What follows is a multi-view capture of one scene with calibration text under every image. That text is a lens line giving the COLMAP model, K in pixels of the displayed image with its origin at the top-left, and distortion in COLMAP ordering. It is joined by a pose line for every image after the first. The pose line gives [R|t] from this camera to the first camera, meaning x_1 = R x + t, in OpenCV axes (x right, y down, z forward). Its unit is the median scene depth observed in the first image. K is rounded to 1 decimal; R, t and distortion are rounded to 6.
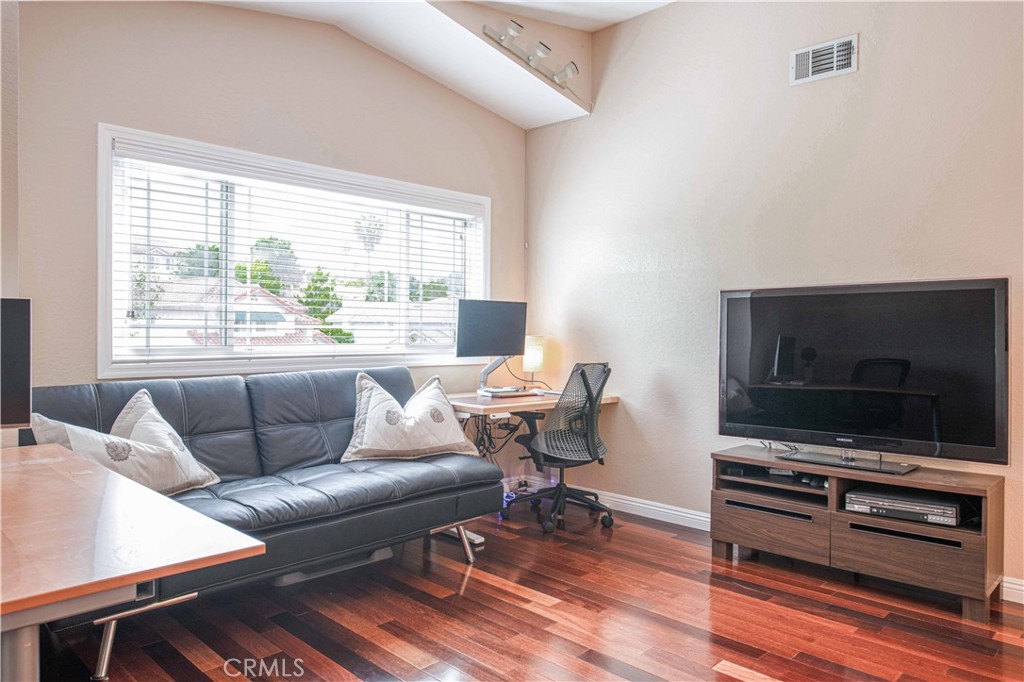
lens RADIAL K [[688.7, 0, 512.0], [0, 688.7, 341.0], [0, 0, 1]] dist [-0.004292, -0.001389]
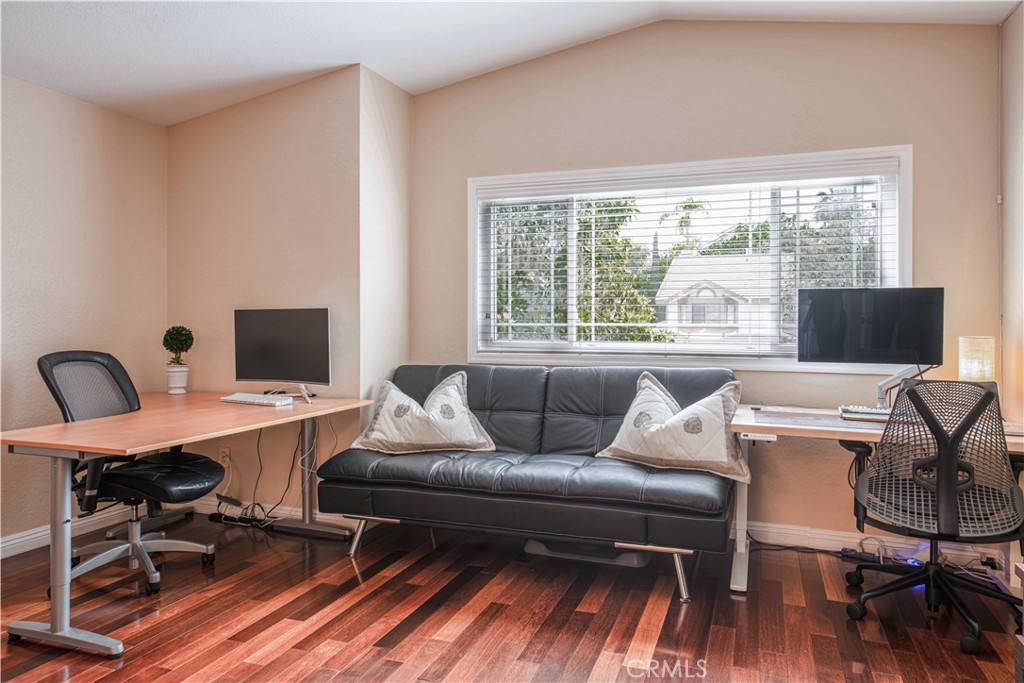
lens RADIAL K [[690.8, 0, 510.5], [0, 690.8, 325.5], [0, 0, 1]] dist [0.000693, 0.000830]
pose [[0.417046, -0.000118, -0.908886, 0.646684], [-0.015962, 0.999845, -0.007454, -0.009657], [0.908745, 0.017617, 0.416979, 0.457270]]
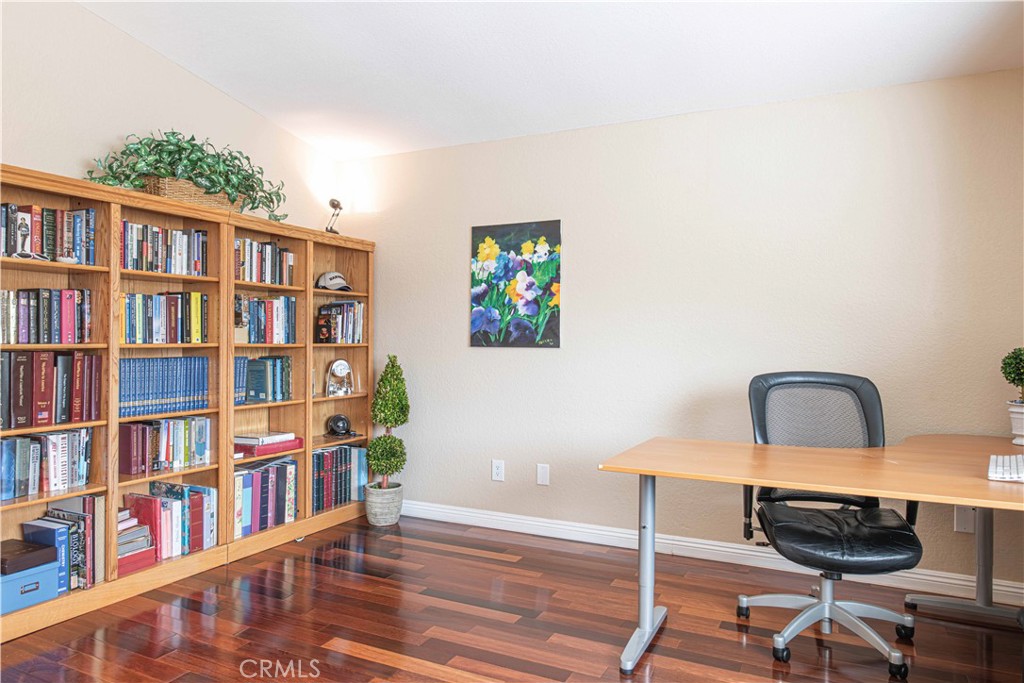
lens RADIAL K [[688.7, 0, 512.0], [0, 688.7, 341.5], [0, 0, 1]] dist [-0.004292, -0.001389]
pose [[-0.949072, -0.010892, -0.314870, 0.177937], [-0.017003, 0.999716, 0.016667, -0.019415], [0.314599, 0.021173, -0.948988, 1.017495]]
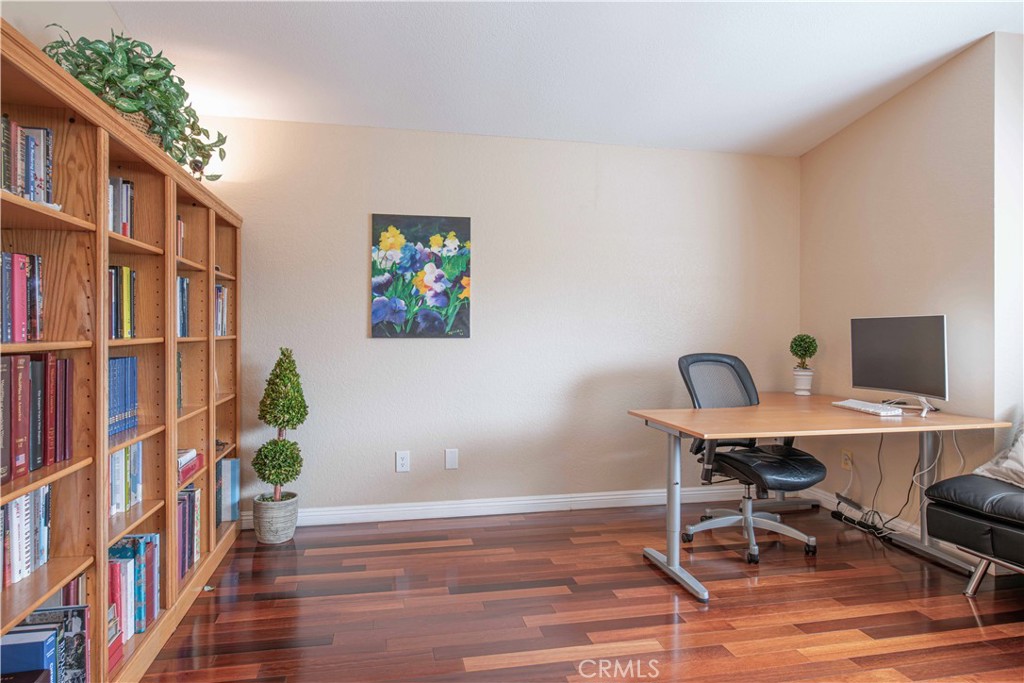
lens RADIAL K [[615.8, 0, 510.7], [0, 615.8, 334.4], [0, 0, 1]] dist [0.001681, -0.001943]
pose [[-0.548769, -0.000651, -0.835974, 0.620942], [-0.019462, 0.999739, 0.011998, -0.011550], [0.835747, 0.022854, -0.548638, 0.609188]]
